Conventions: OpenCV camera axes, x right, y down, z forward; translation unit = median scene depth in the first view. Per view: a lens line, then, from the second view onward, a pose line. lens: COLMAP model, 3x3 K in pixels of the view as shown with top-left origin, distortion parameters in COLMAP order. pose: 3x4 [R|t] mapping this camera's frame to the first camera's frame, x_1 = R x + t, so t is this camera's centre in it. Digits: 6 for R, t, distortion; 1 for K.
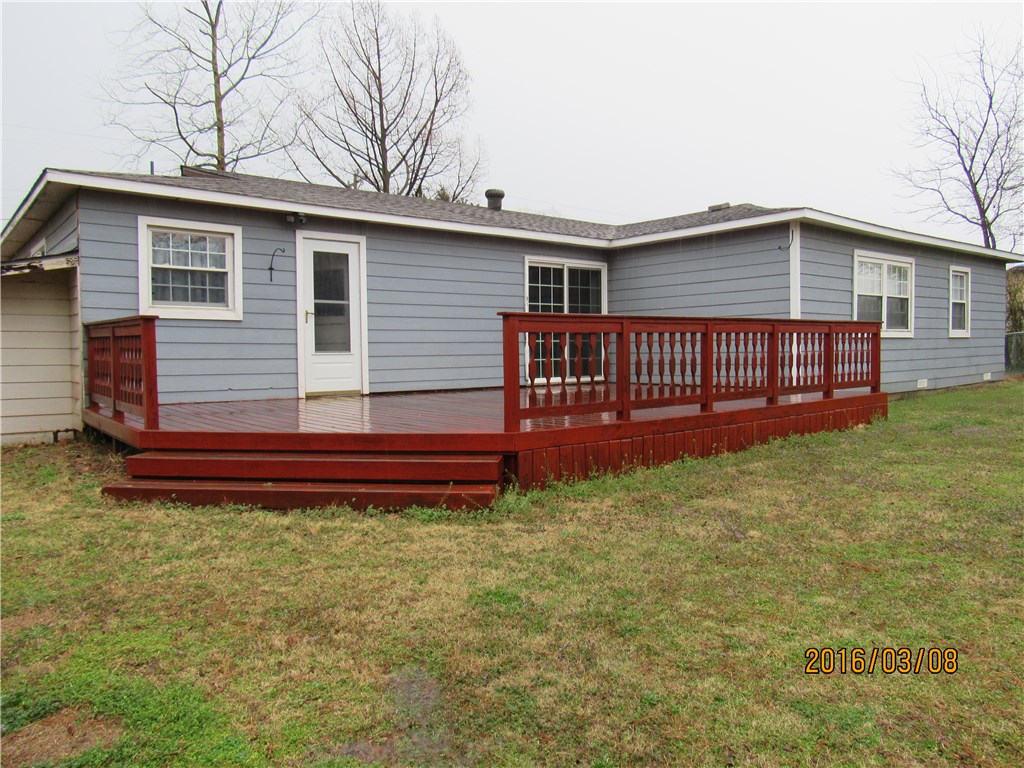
lens RADIAL K [[729.7, 0, 514.6], [0, 729.7, 377.7], [0, 0, 1]] dist [-0.029970, 0.014340]
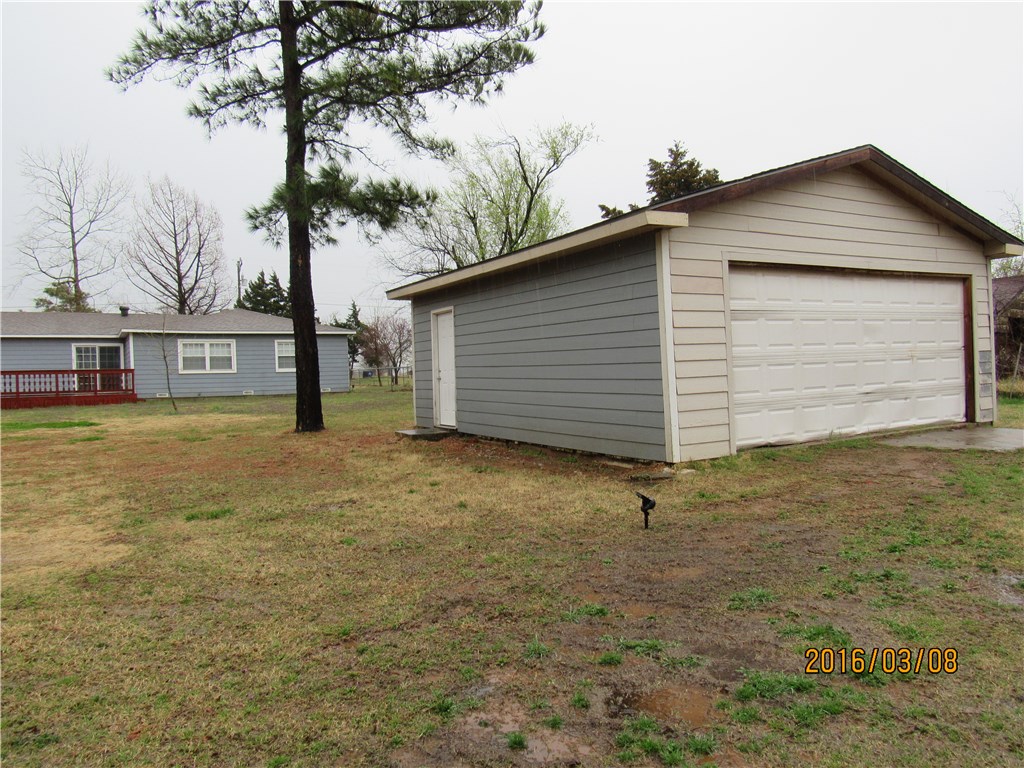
lens RADIAL K [[729.7, 0, 507.5], [0, 729.7, 385.9], [0, 0, 1]] dist [-0.029970, 0.014340]
pose [[0.989074, -0.011432, -0.146978, 2.204534], [0.007032, 0.999512, -0.030423, 0.081558], [0.147254, 0.029057, 0.988672, -1.494312]]
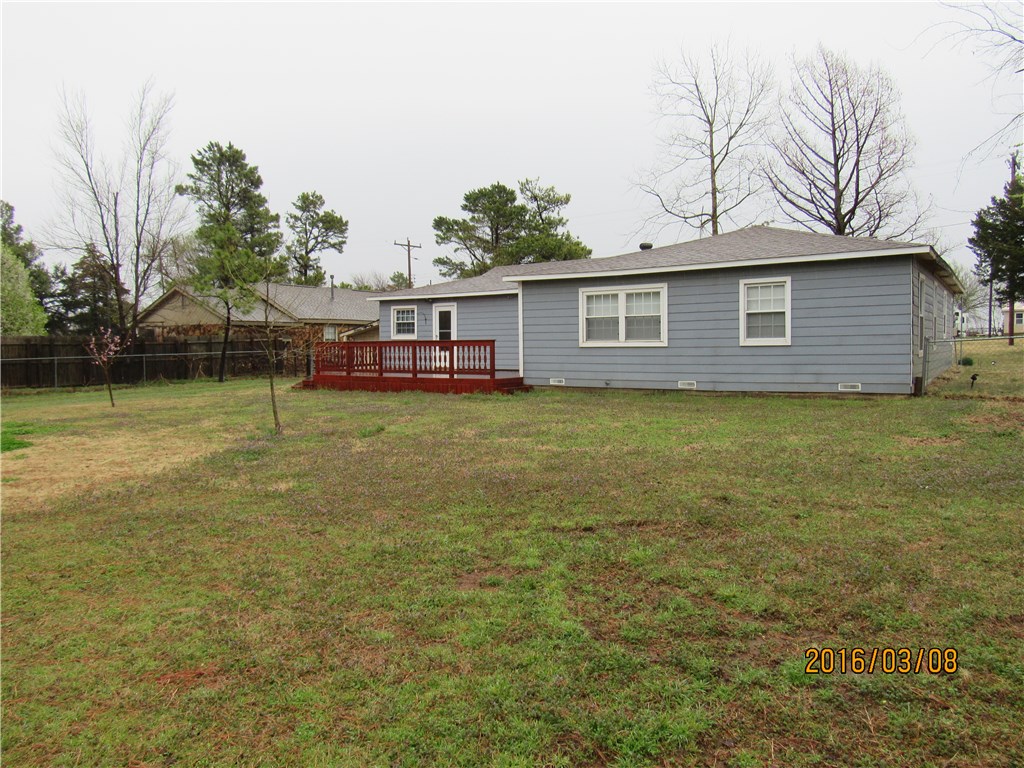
lens RADIAL K [[729.7, 0, 507.2], [0, 729.7, 391.7], [0, 0, 1]] dist [-0.029970, 0.014340]
pose [[0.277936, 0.069281, -0.958098, 2.098821], [-0.036302, 0.997441, 0.061595, -0.055468], [0.959913, 0.017661, 0.279740, 0.483446]]
